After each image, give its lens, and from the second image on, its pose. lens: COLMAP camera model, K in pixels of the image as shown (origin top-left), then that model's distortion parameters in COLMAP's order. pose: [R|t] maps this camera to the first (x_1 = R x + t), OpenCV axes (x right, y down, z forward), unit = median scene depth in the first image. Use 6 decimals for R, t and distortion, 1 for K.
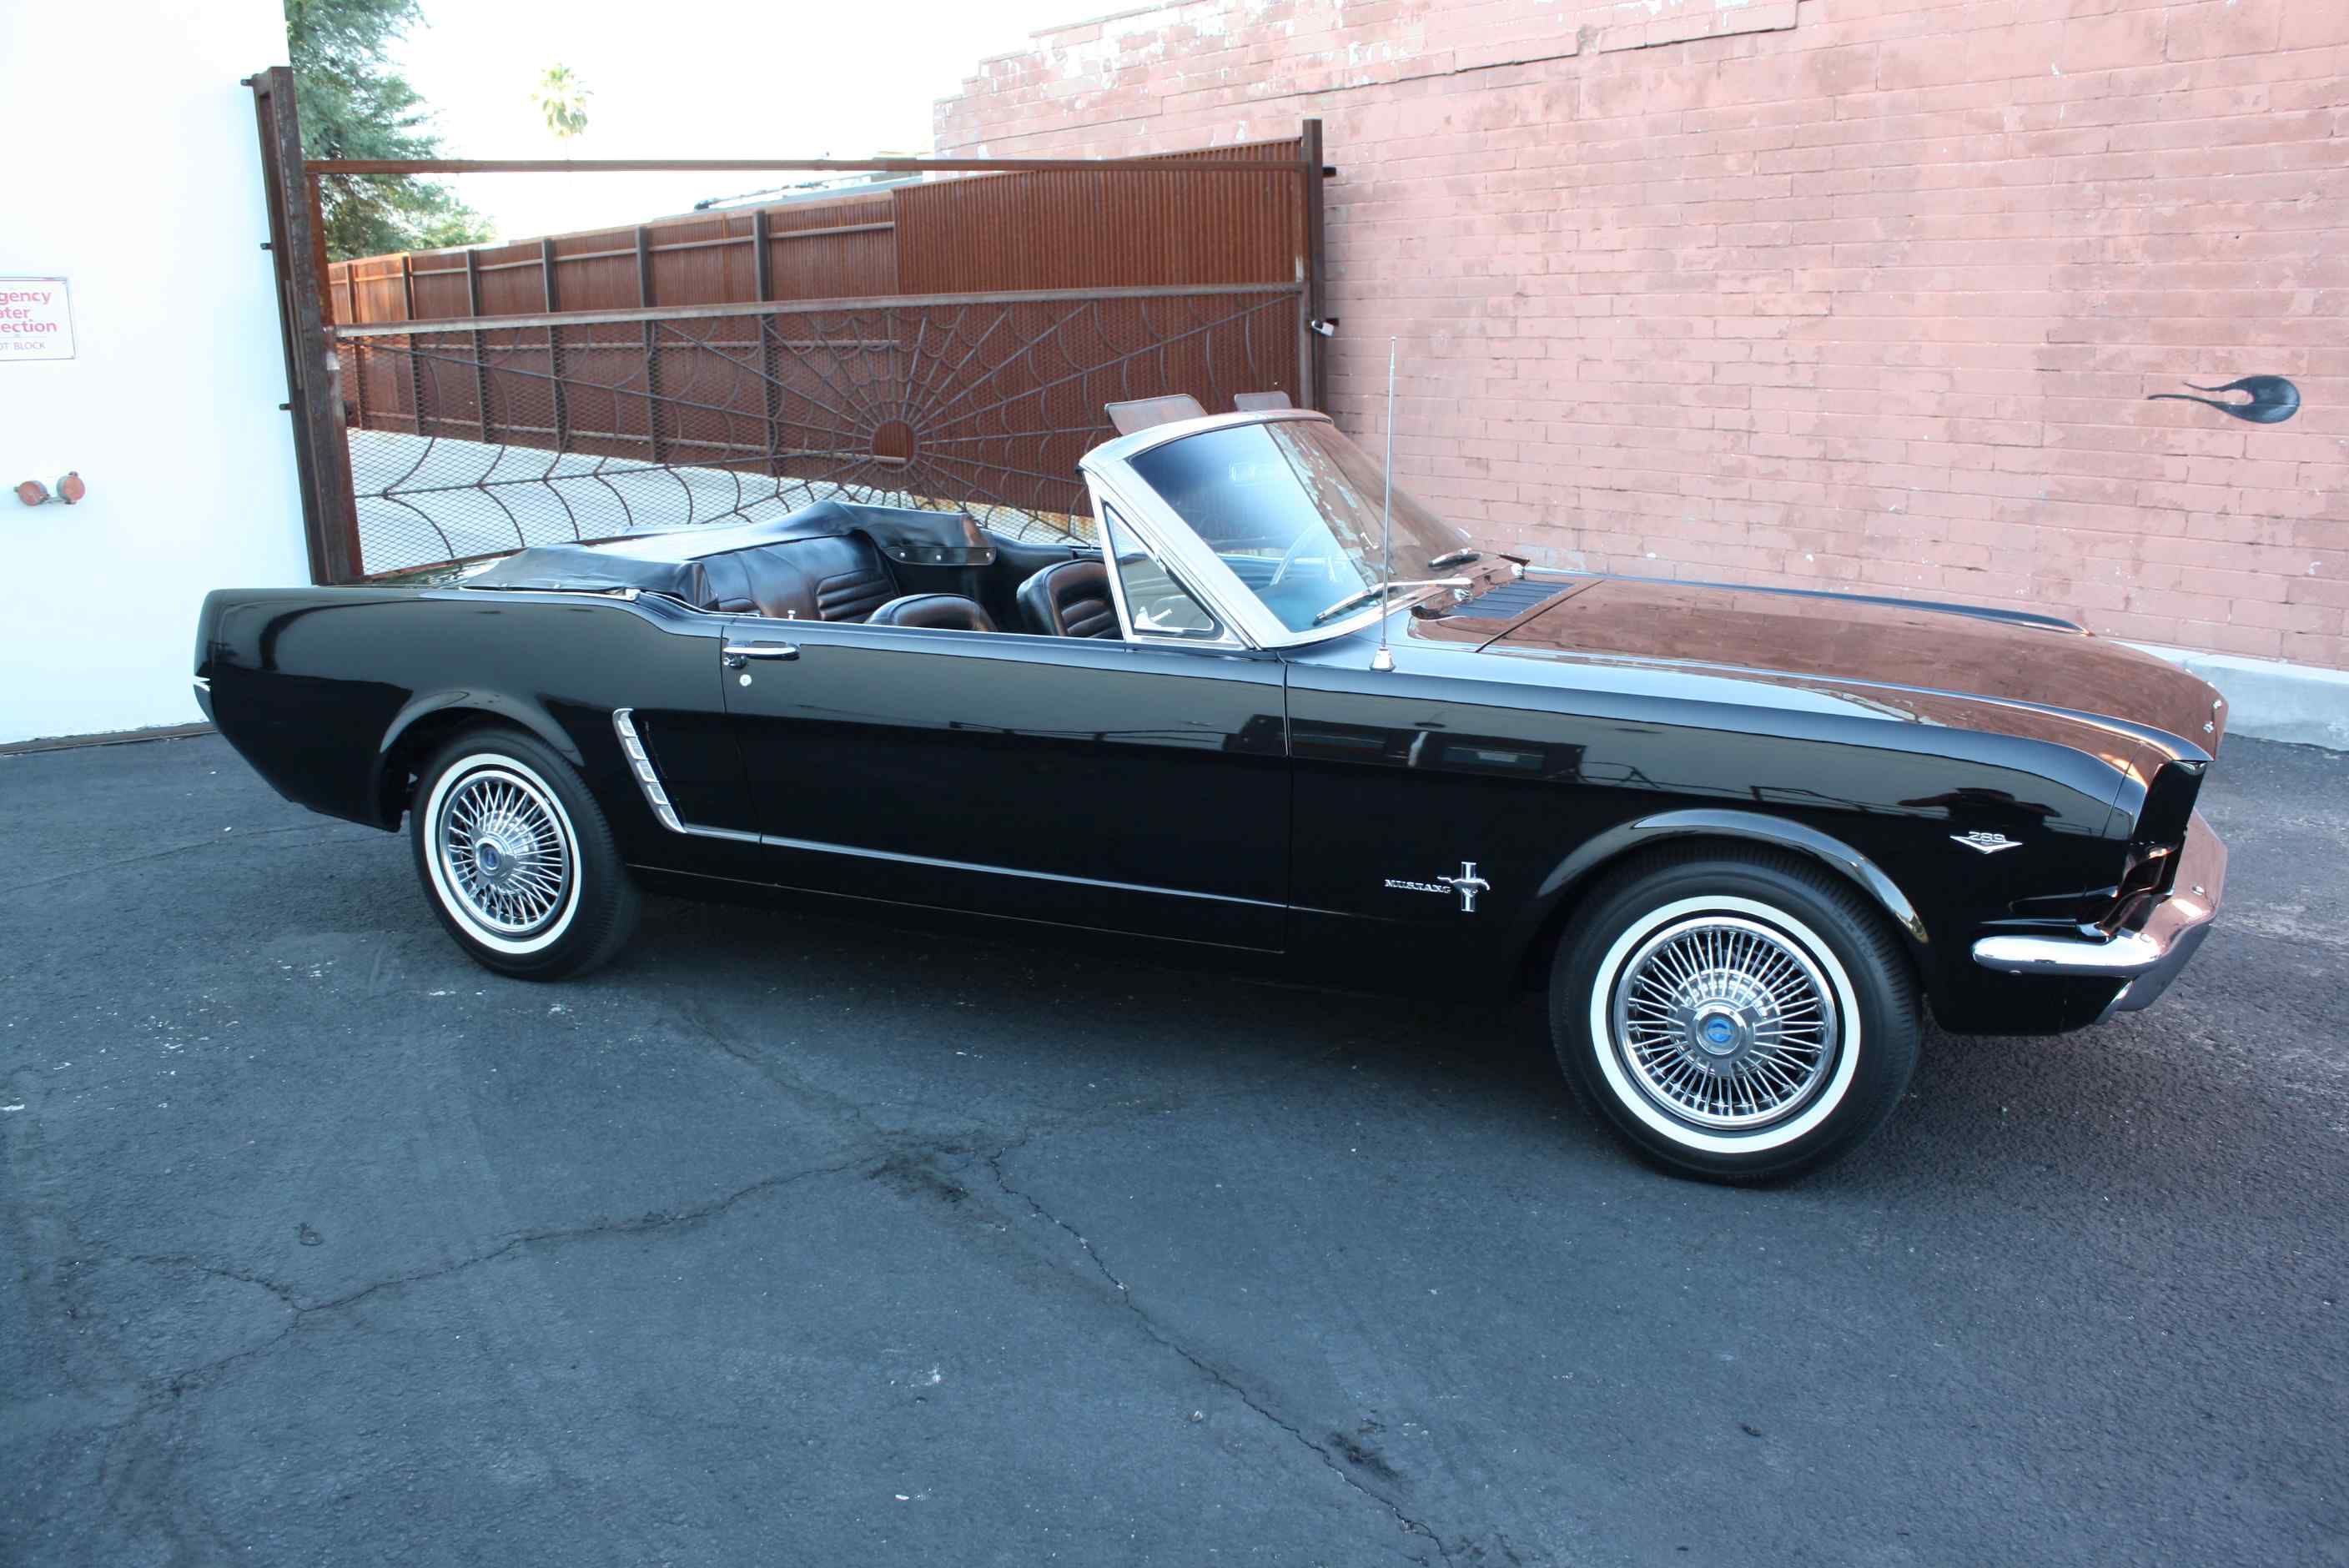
lens RADIAL K [[2001.1, 0, 1180.3], [0, 2001.1, 780.8], [0, 0, 1]] dist [-0.165364, 0.153910]
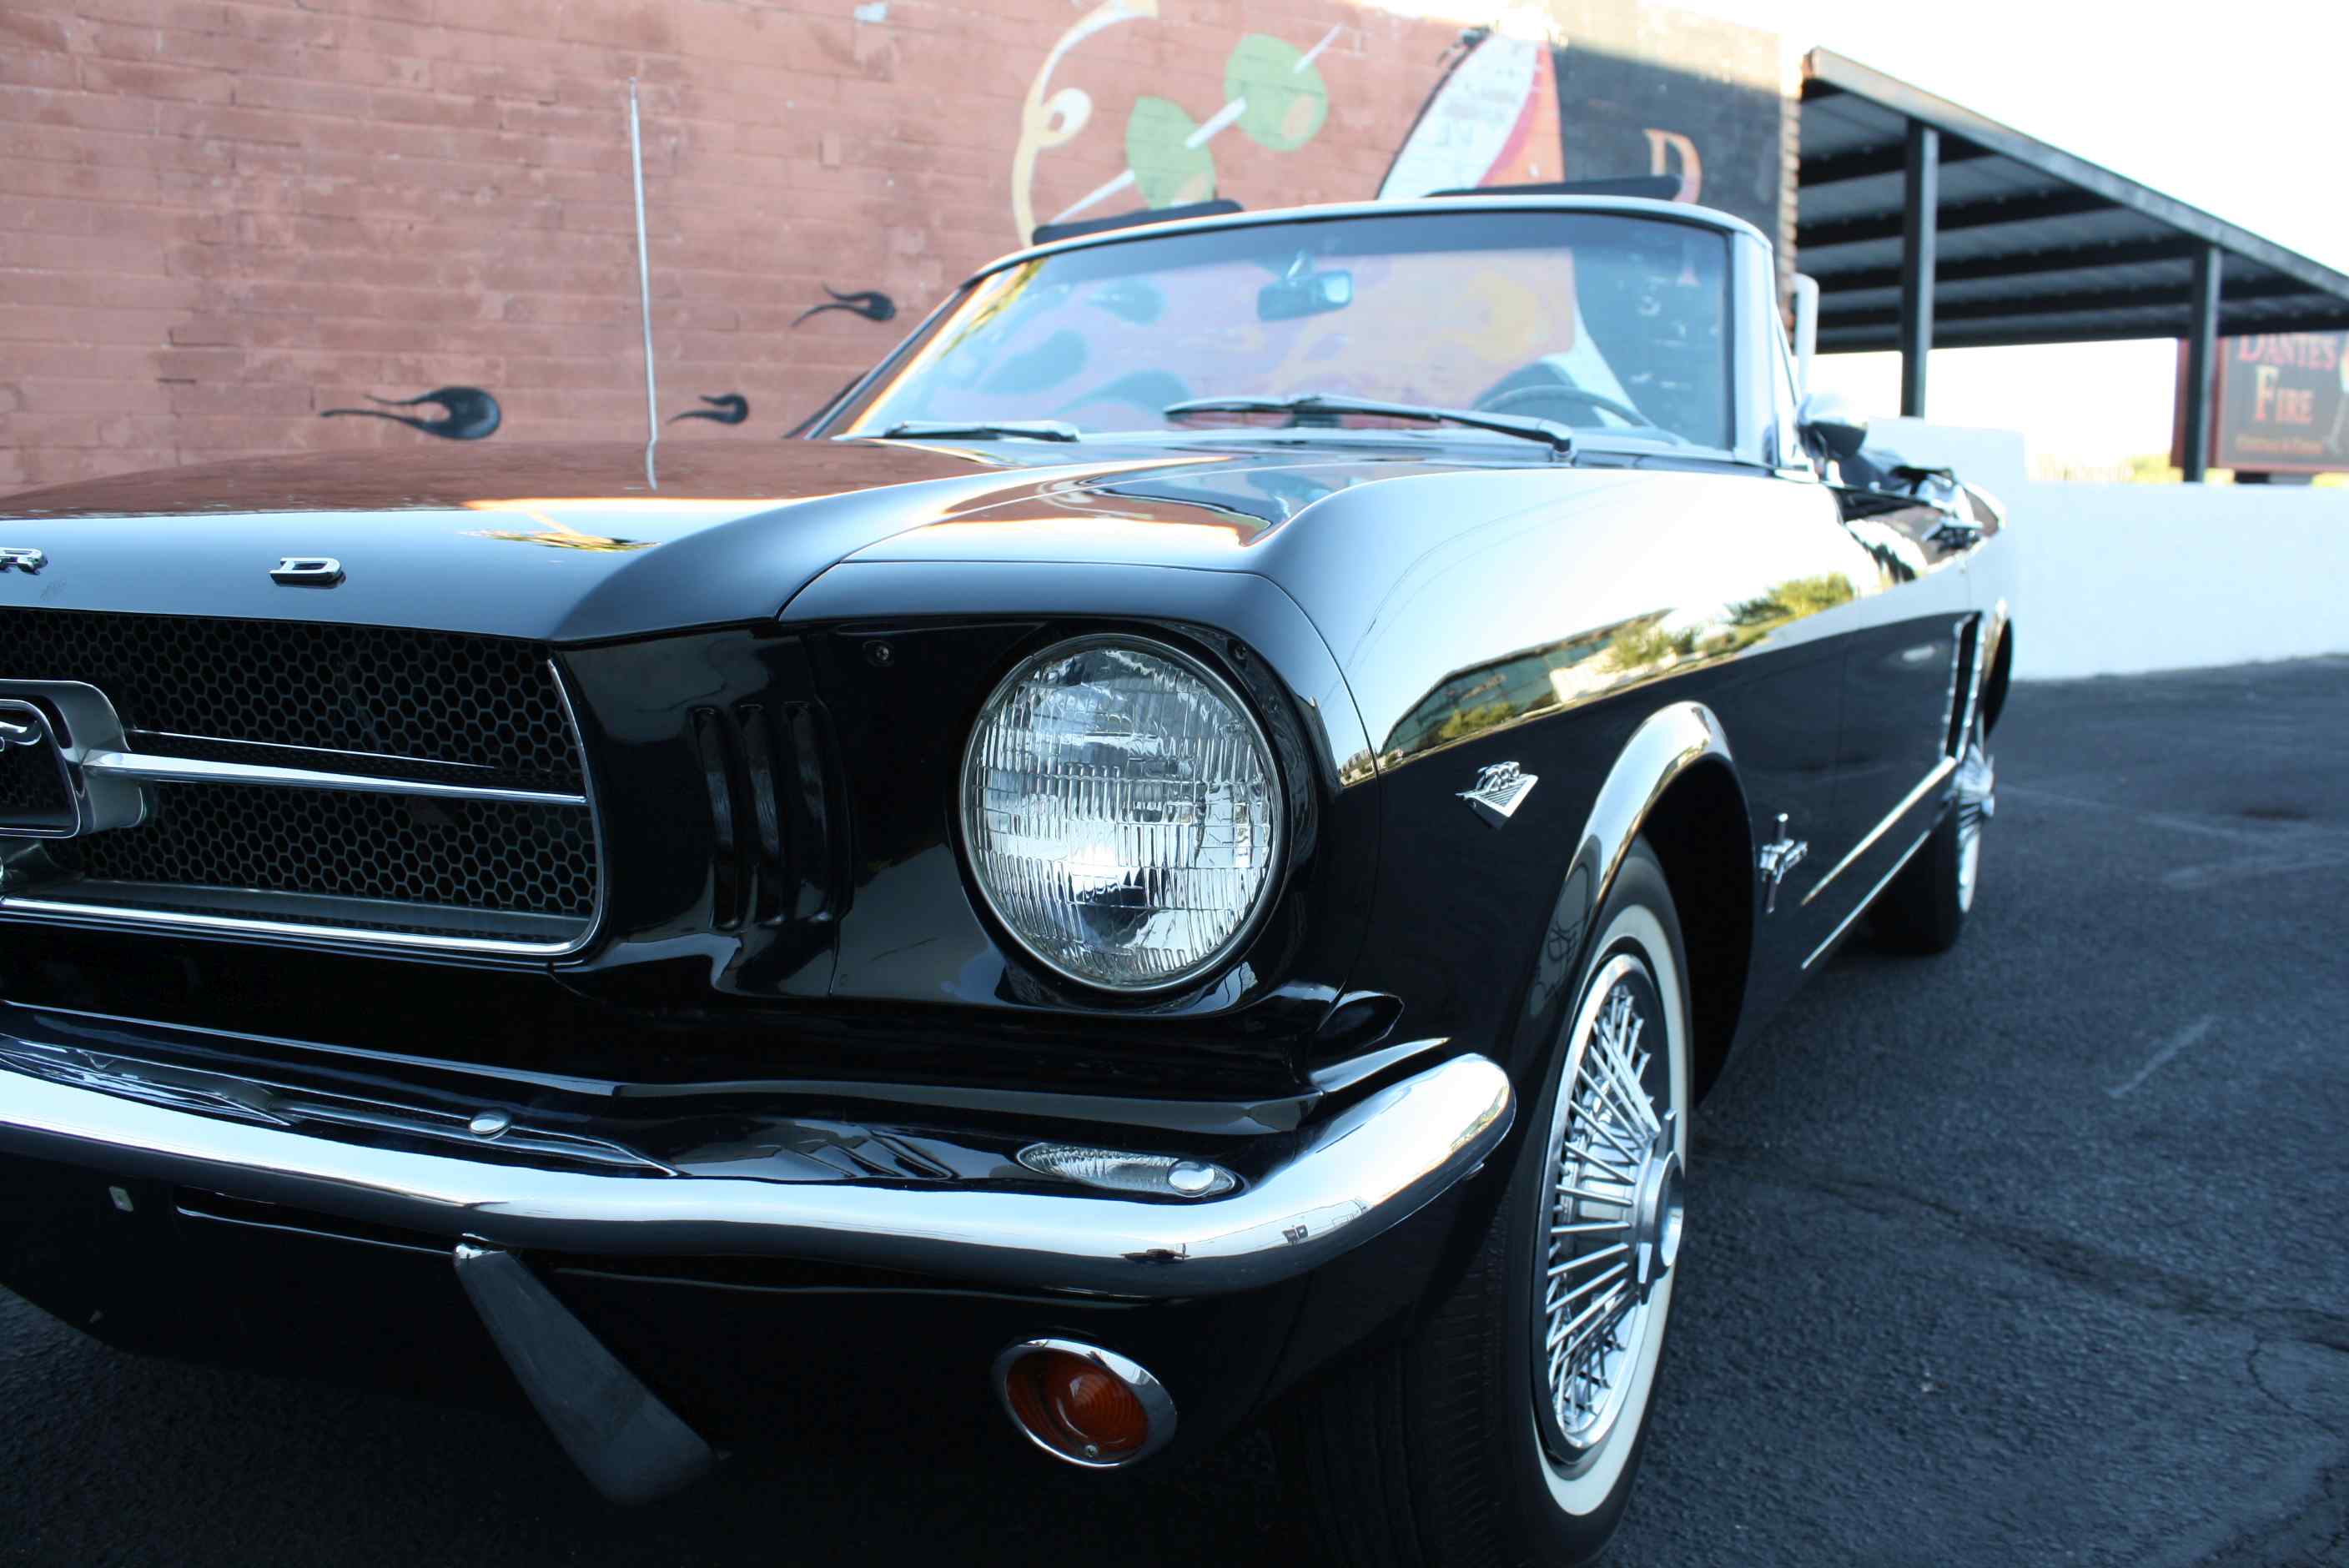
lens RADIAL K [[1983.8, 0, 1186.7], [0, 1983.8, 776.7], [0, 0, 1]] dist [-0.162139, 0.141708]
pose [[0.013064, -0.114198, 0.993372, -0.290482], [0.231406, 0.966832, 0.108104, -0.049710], [-0.972770, 0.228460, 0.039057, 0.594988]]
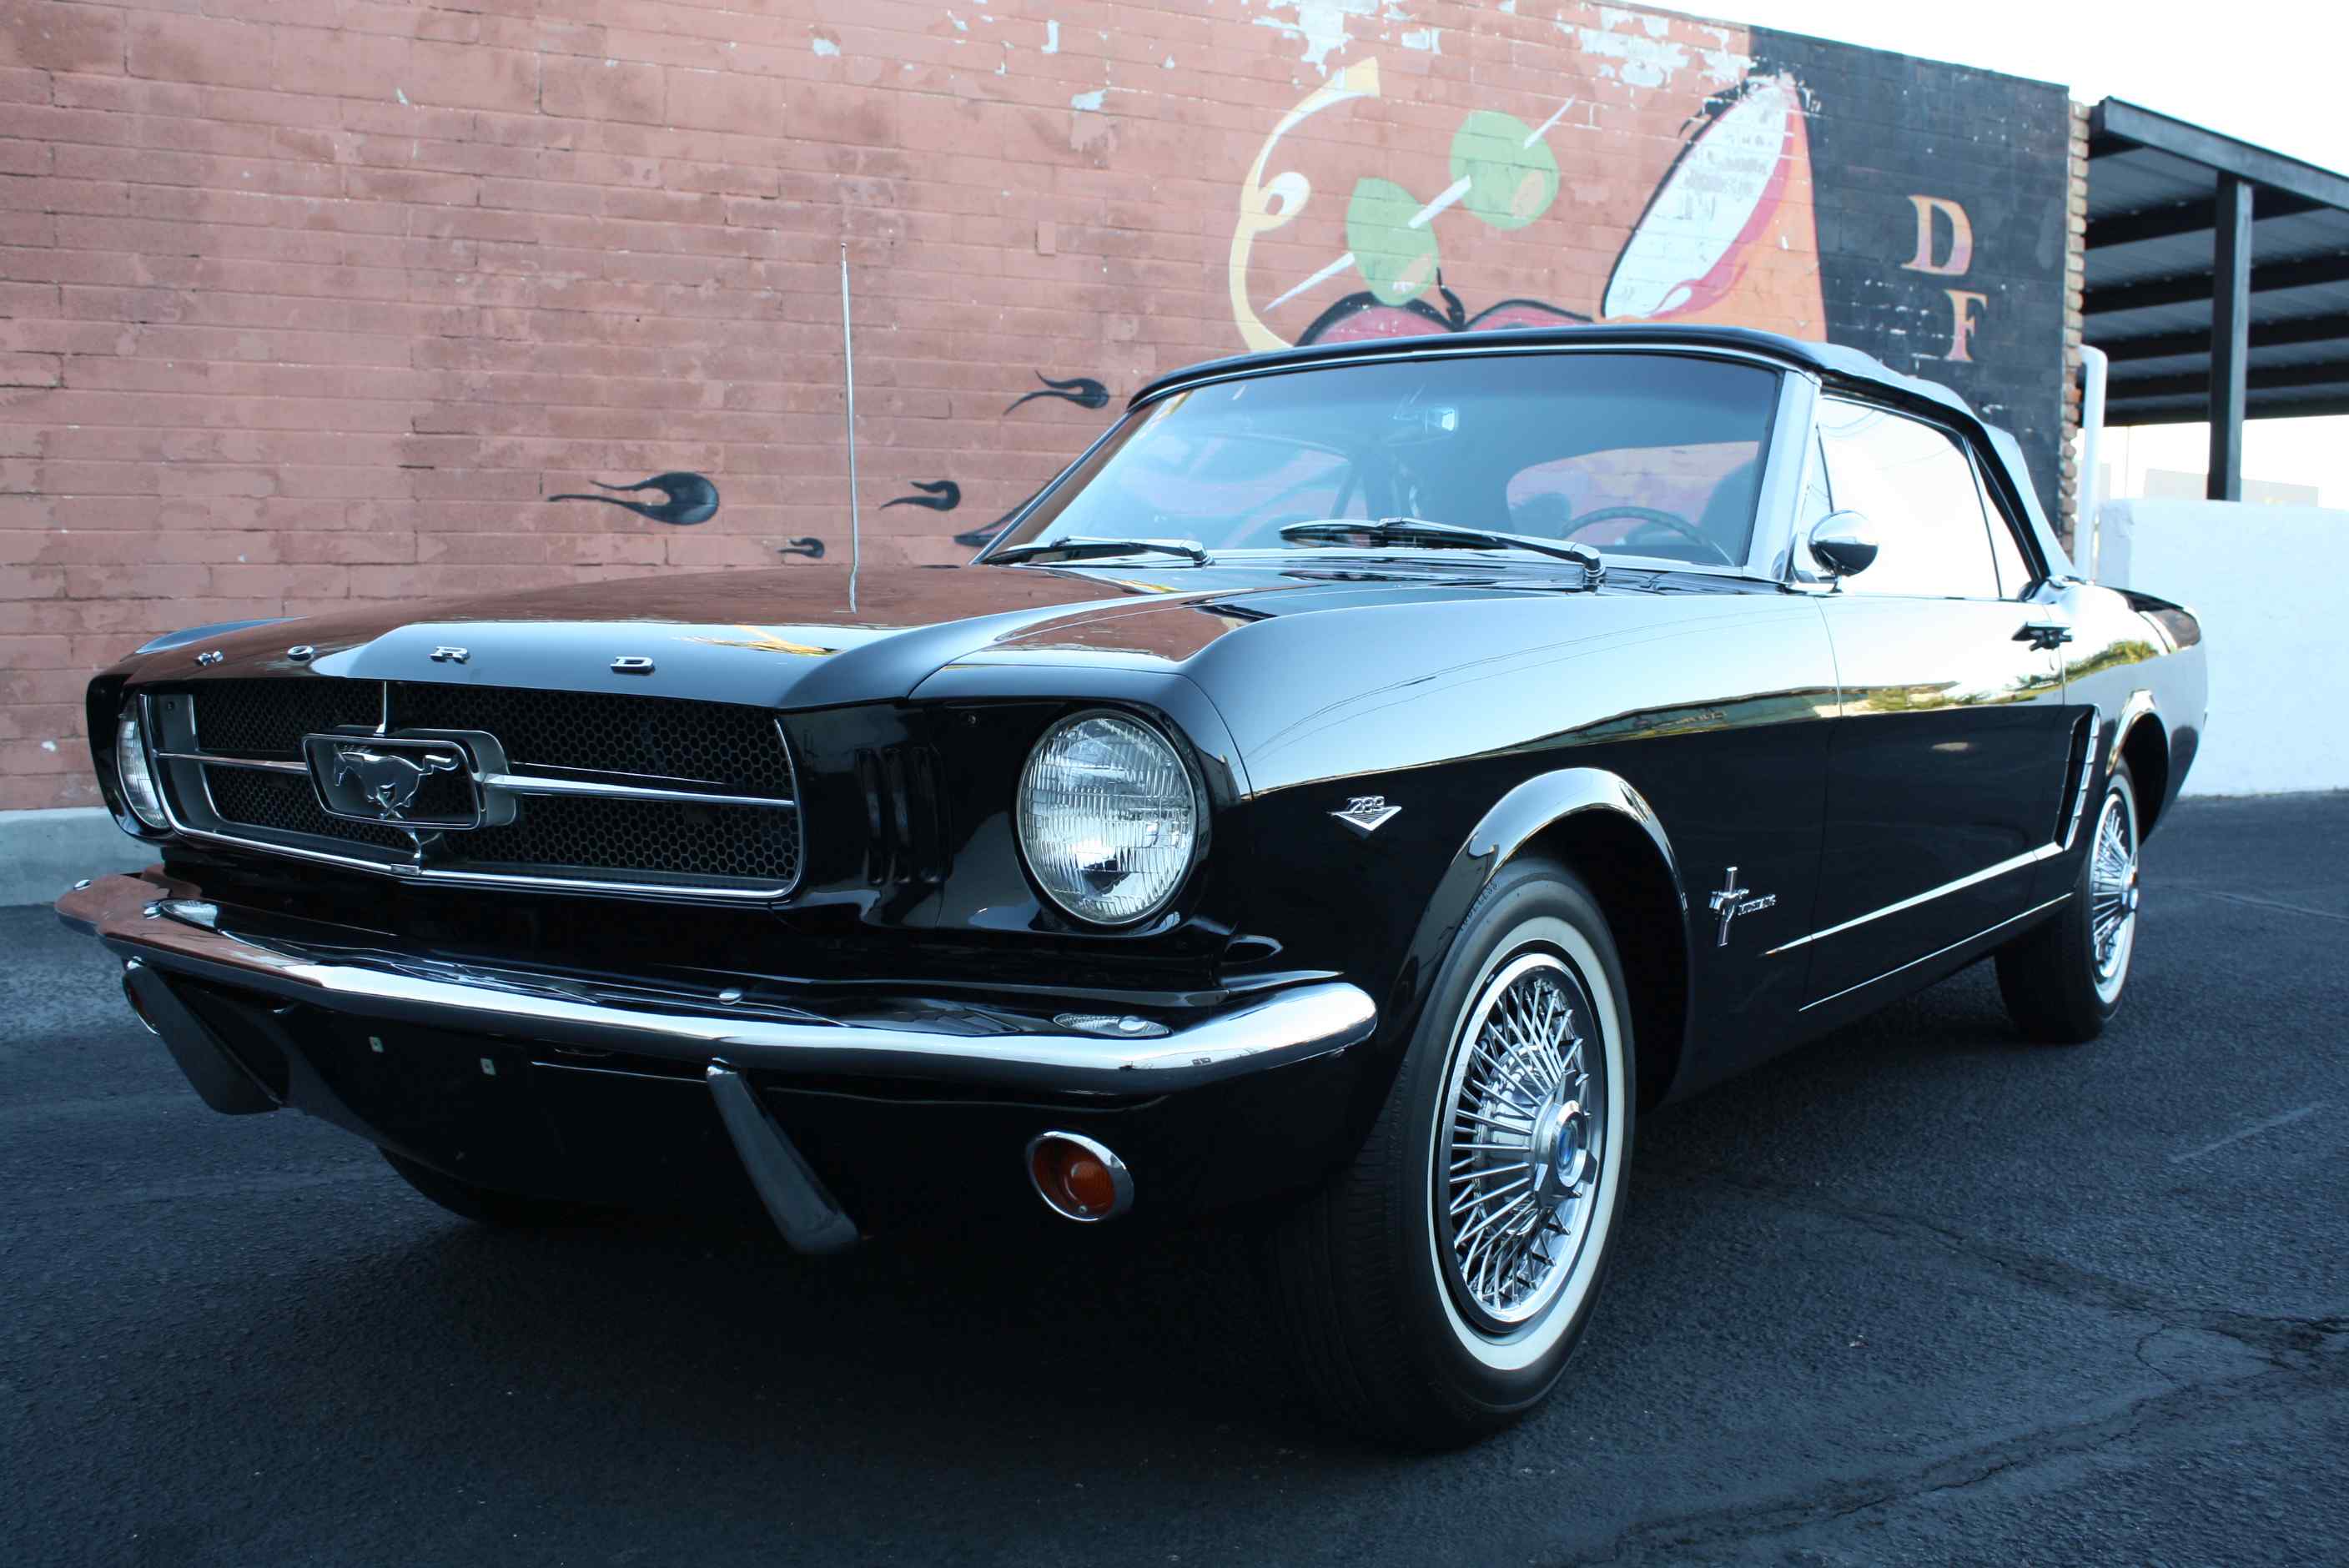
lens RADIAL K [[2275.2, 0, 1182.9], [0, 2275.2, 775.5], [0, 0, 1]] dist [-0.142256, 0.152118]
pose [[0.140767, -0.061545, 0.988128, -0.402779], [0.220264, 0.974999, 0.029349, -0.044336], [-0.965230, 0.213518, 0.150804, 0.559606]]
